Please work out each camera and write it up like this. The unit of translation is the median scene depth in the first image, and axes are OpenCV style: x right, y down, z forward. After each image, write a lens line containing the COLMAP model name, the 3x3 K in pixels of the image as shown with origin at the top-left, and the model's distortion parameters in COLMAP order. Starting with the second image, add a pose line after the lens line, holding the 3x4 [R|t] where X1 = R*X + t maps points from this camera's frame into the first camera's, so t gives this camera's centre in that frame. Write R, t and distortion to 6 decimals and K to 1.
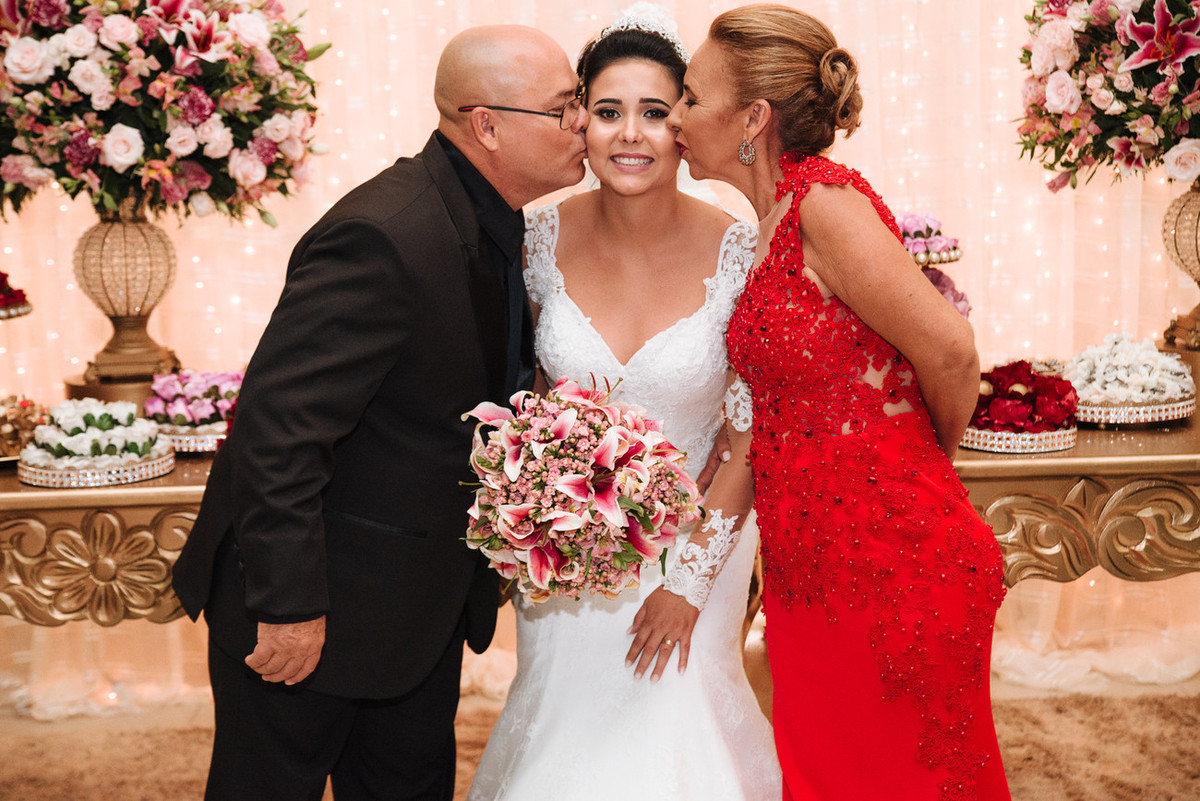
lens RADIAL K [[2095.9, 0, 595.0], [0, 2095.9, 397.4], [0, 0, 1]] dist [0.226283, 0.000000]
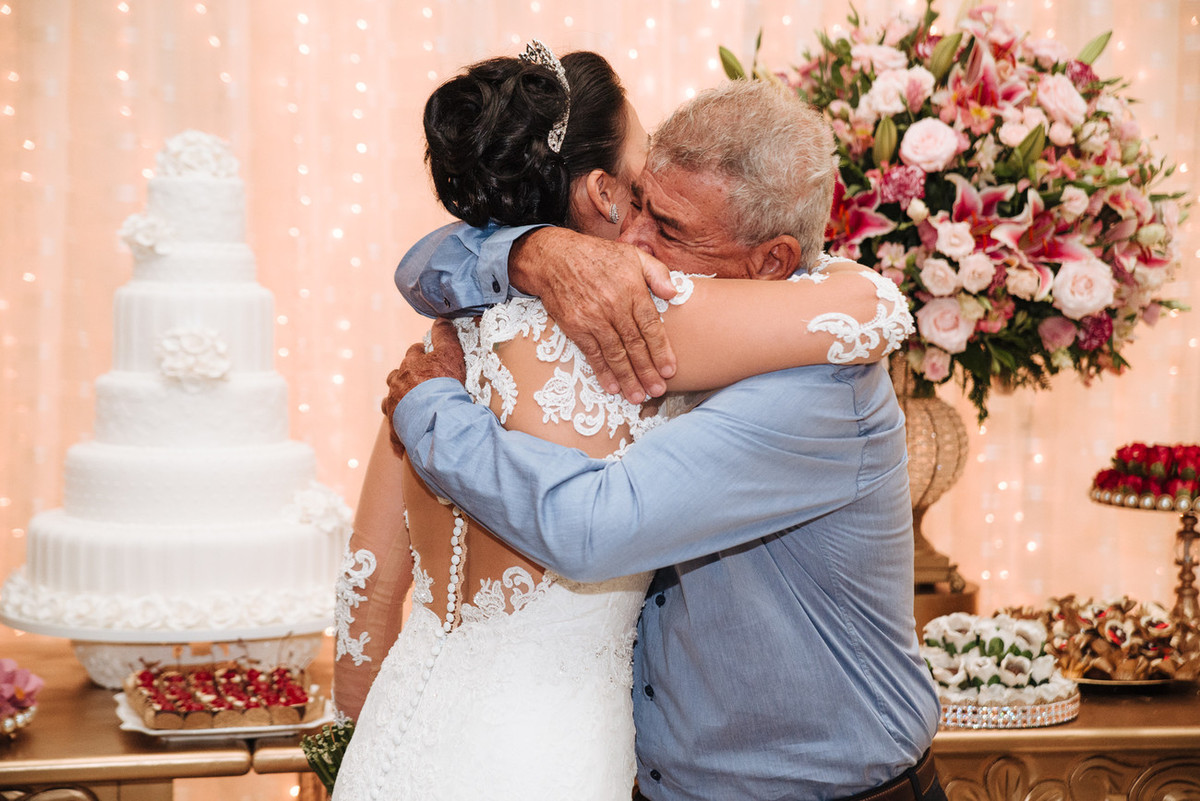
lens RADIAL K [[2448.9, 0, 595.7], [0, 2448.9, 394.0], [0, 0, 1]] dist [0.296367, 0.000000]
pose [[0.985823, 0.029076, 0.165252, 0.021585], [-0.016155, 0.996744, -0.079000, -0.022988], [-0.167011, 0.075210, 0.983082, 0.097021]]
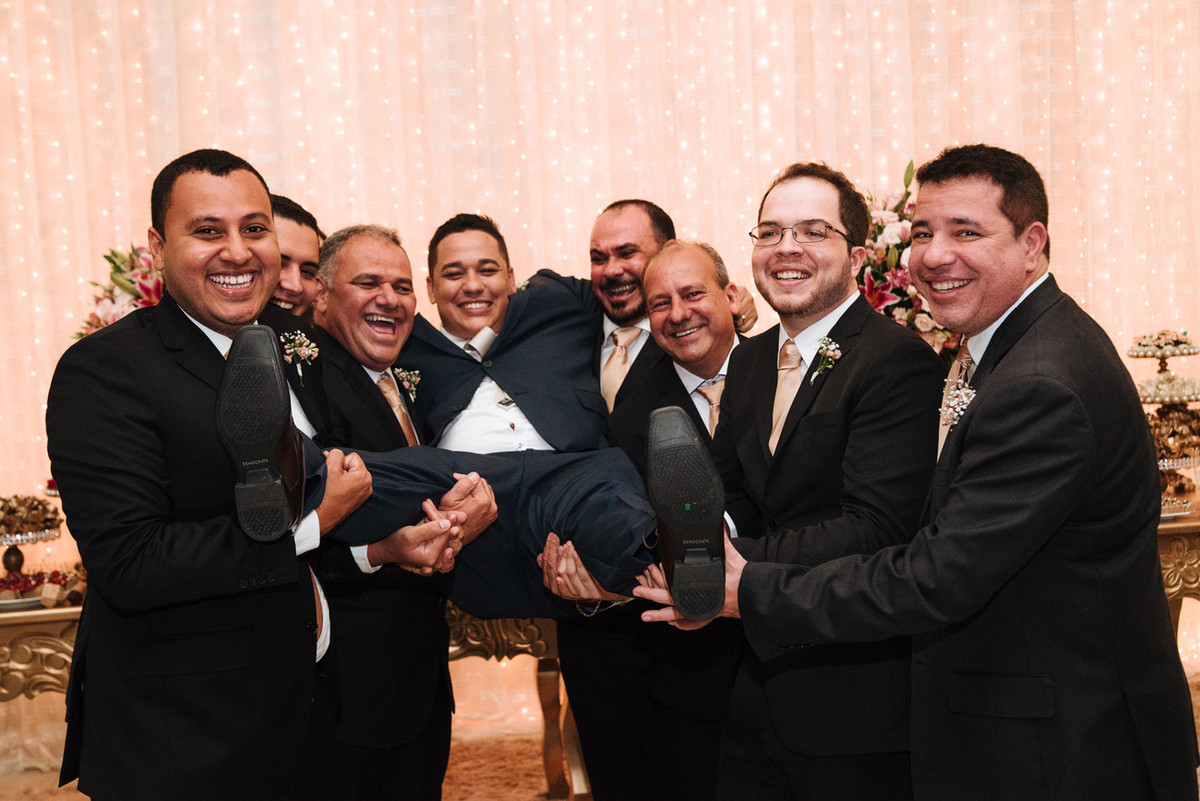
lens RADIAL K [[1586.1, 0, 599.9], [0, 1586.1, 386.1], [0, 0, 1]] dist [0.070240, 0.000000]
pose [[0.990516, -0.027985, 0.134519, -0.110119], [0.041549, 0.994209, -0.099106, 0.017005], [-0.130966, 0.103755, 0.985943, -0.181834]]
